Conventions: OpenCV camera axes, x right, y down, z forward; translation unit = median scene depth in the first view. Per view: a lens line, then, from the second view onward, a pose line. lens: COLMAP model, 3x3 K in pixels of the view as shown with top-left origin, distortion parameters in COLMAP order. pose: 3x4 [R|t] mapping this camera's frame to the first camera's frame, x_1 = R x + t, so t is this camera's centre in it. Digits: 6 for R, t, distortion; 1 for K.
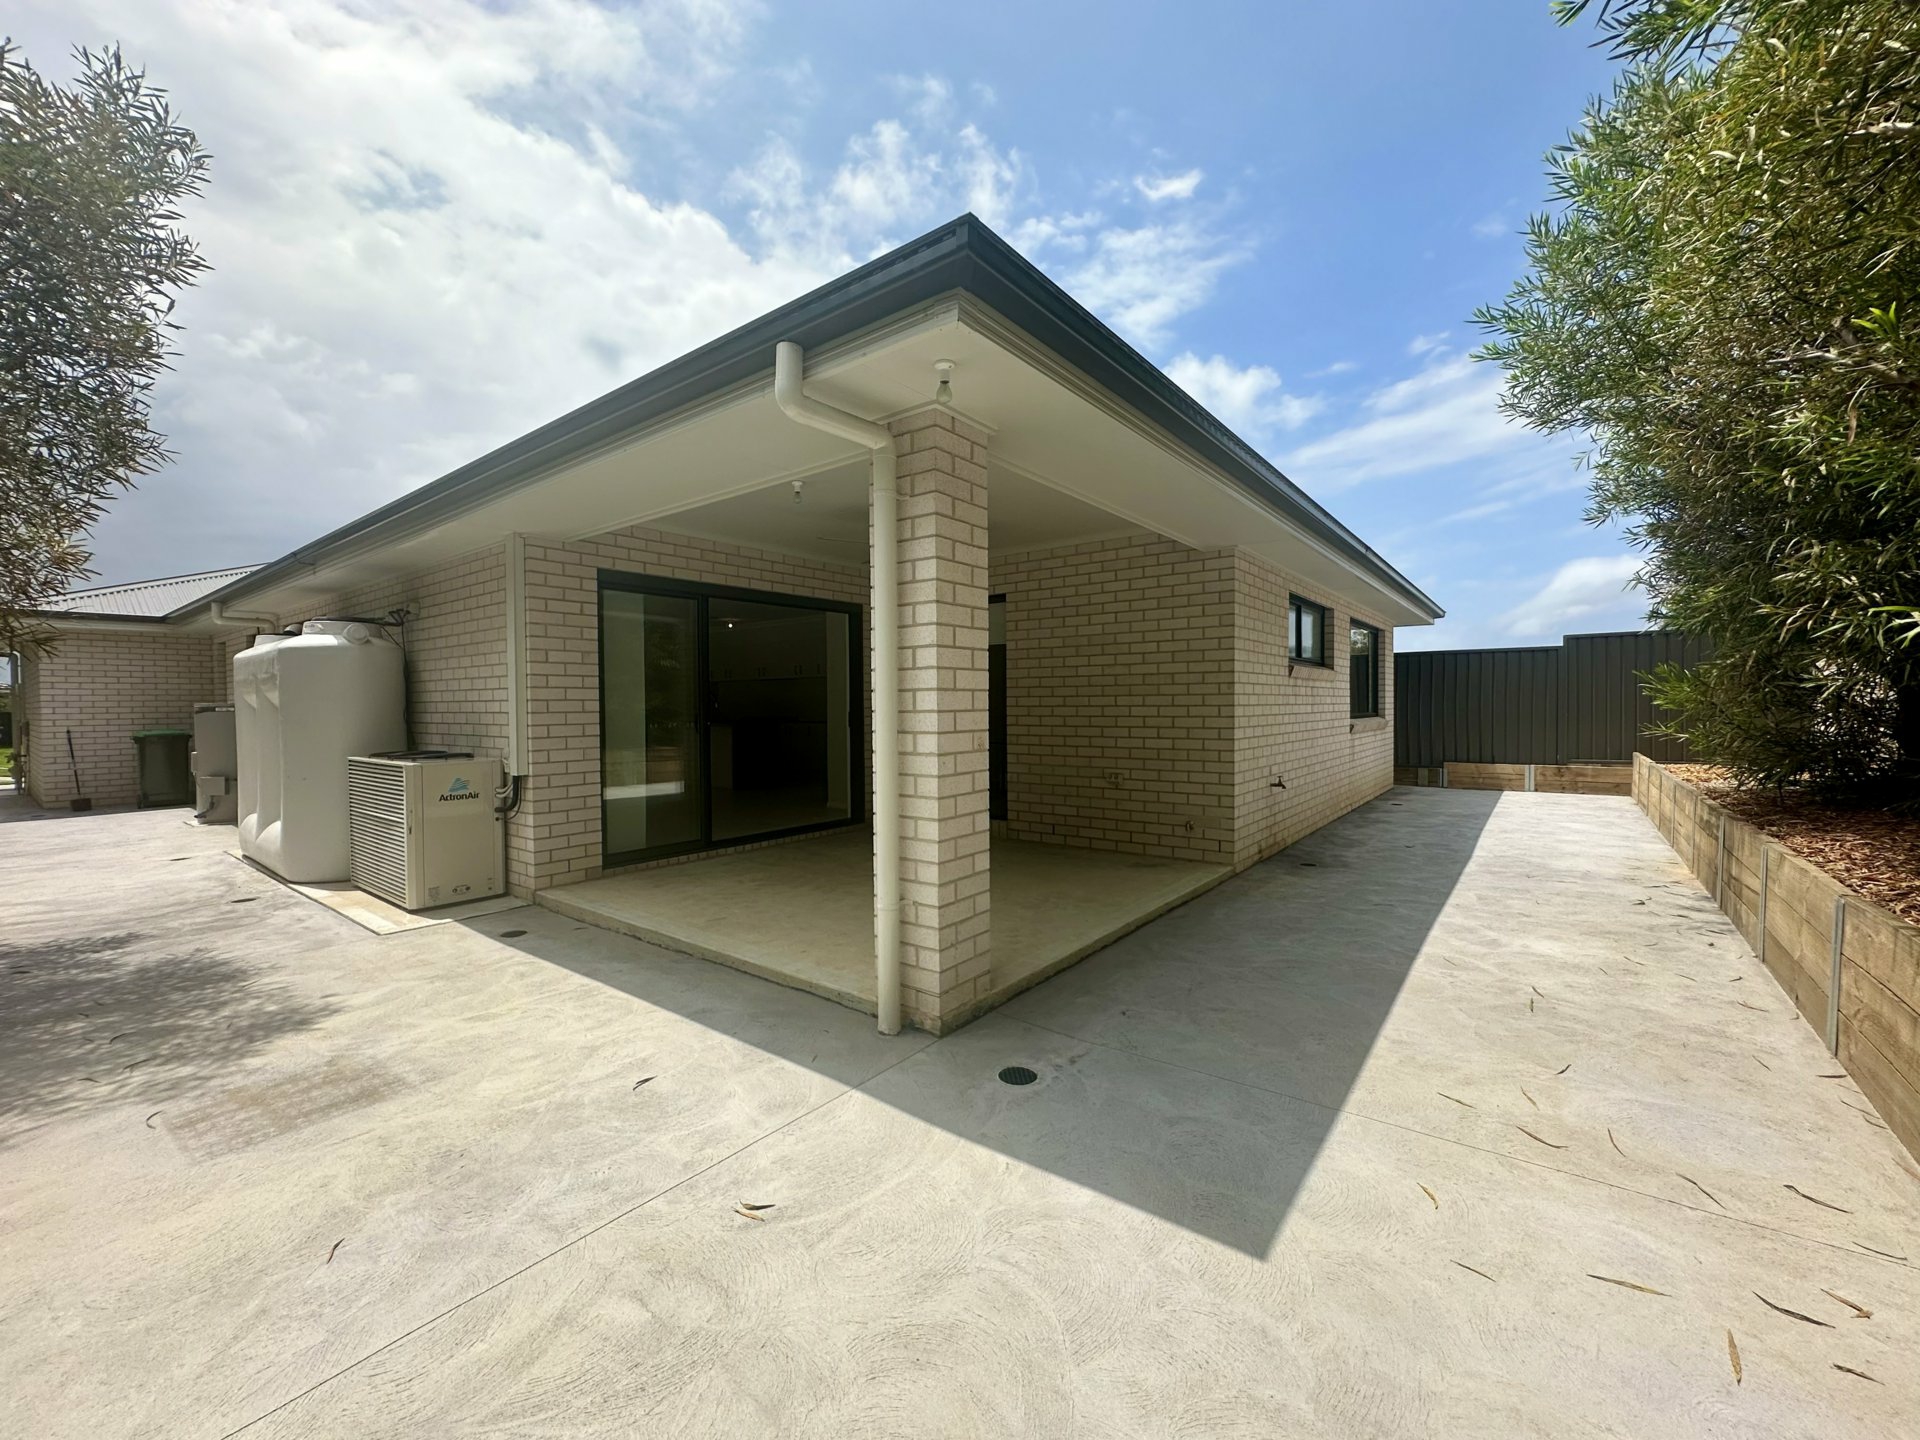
lens RADIAL K [[770.8, 0, 960.2], [0, 770.8, 720.3], [0, 0, 1]] dist [-0.010760, -0.000251]
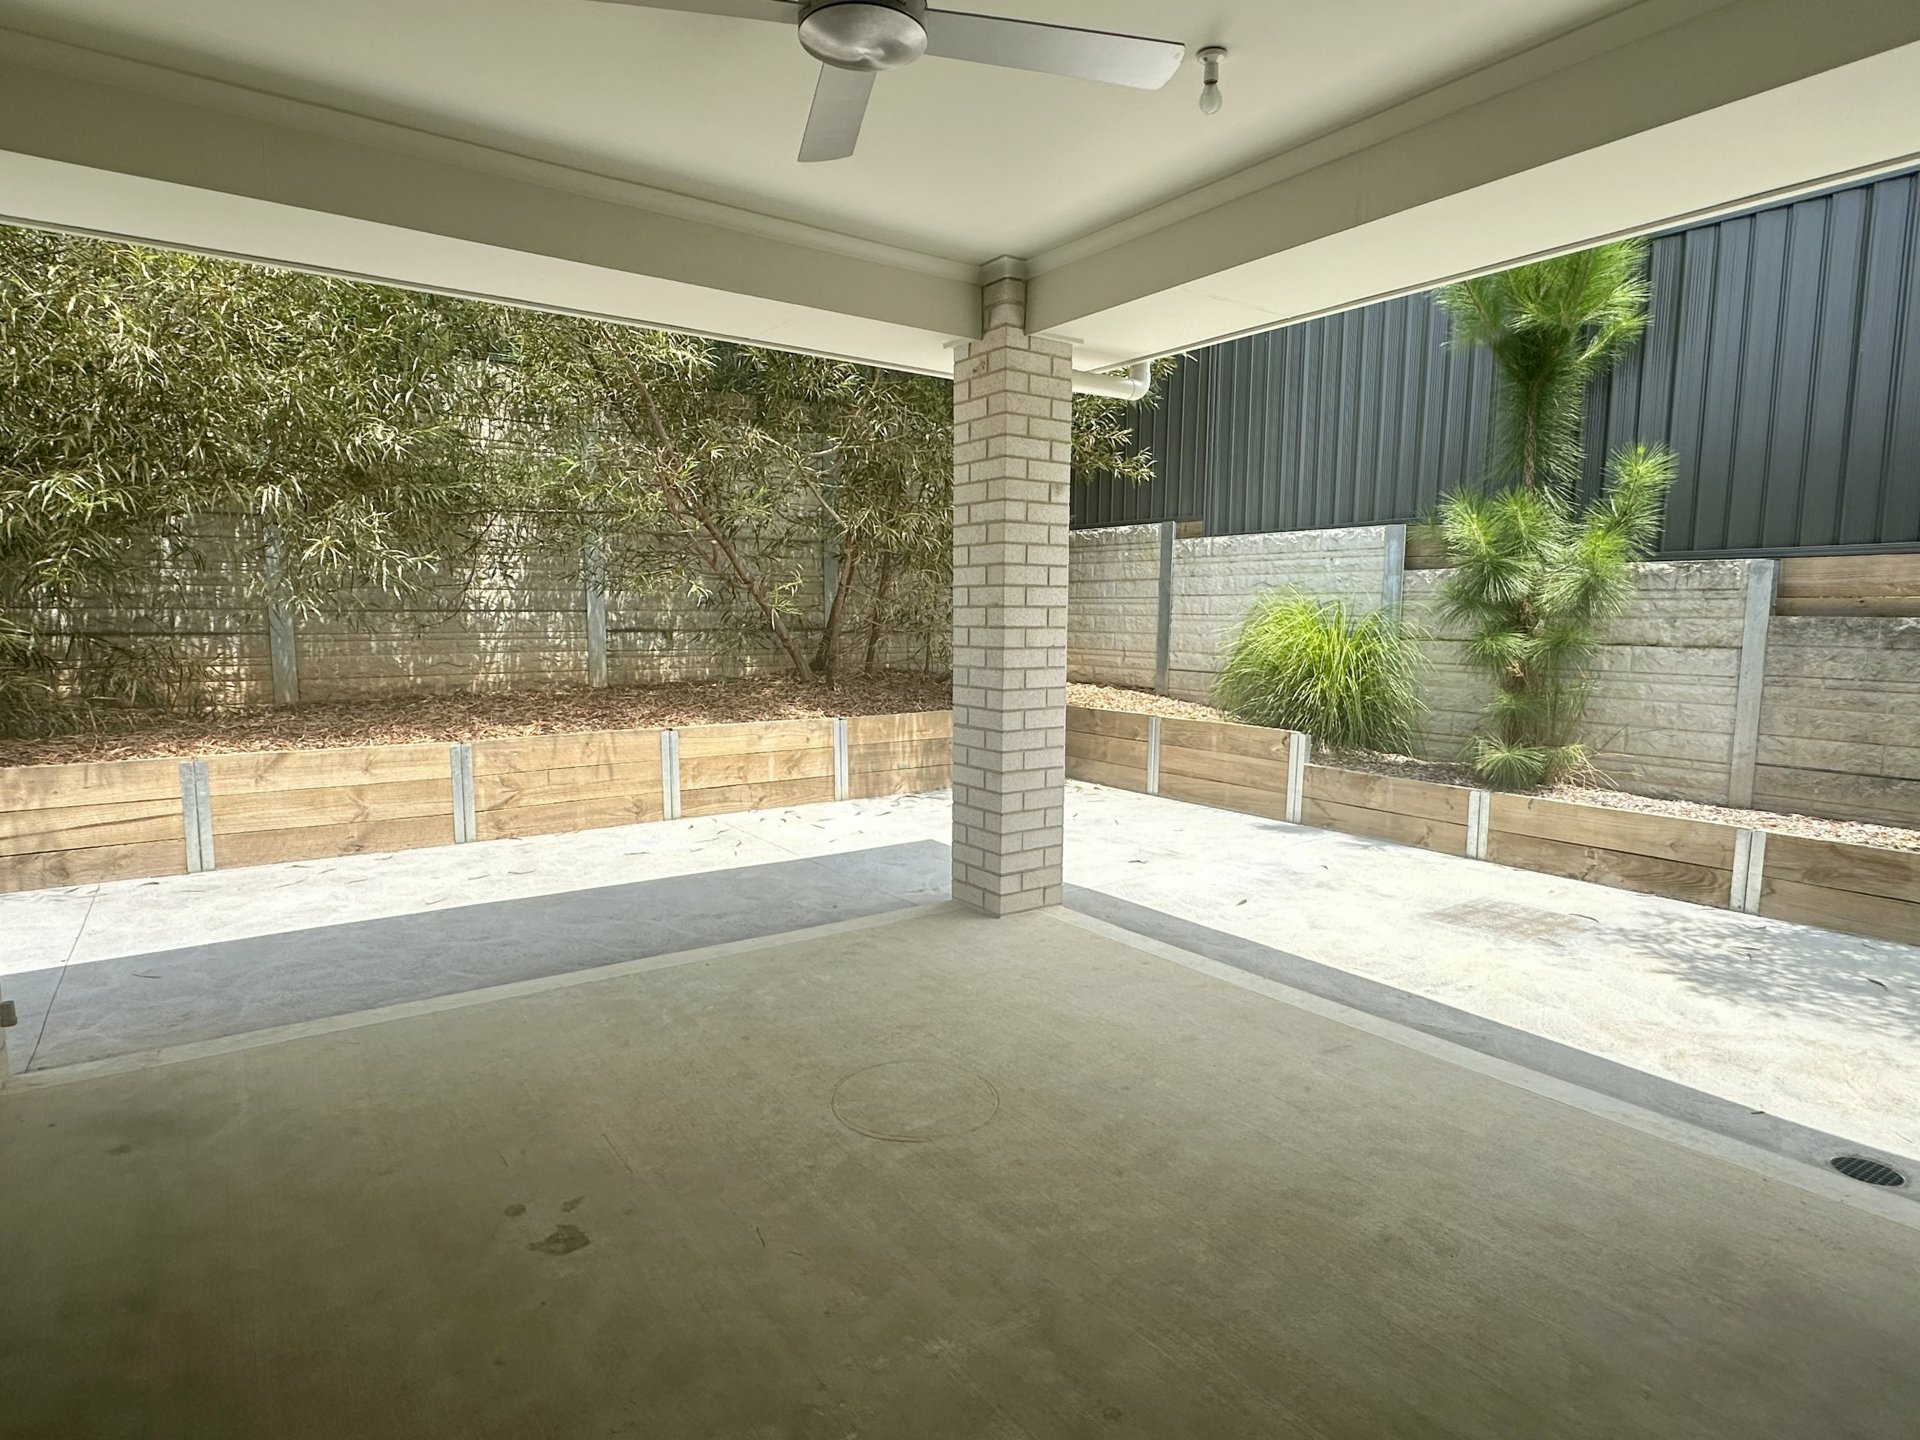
lens RADIAL K [[1045.3, 0, 957.3], [0, 1045.3, 725.7], [0, 0, 1]] dist [0.001592, 0.000955]
pose [[-0.958574, -0.029910, 0.283267, -0.386675], [0.006512, 0.991911, 0.126772, -0.062179], [-0.284768, 0.123365, -0.950625, 2.482850]]
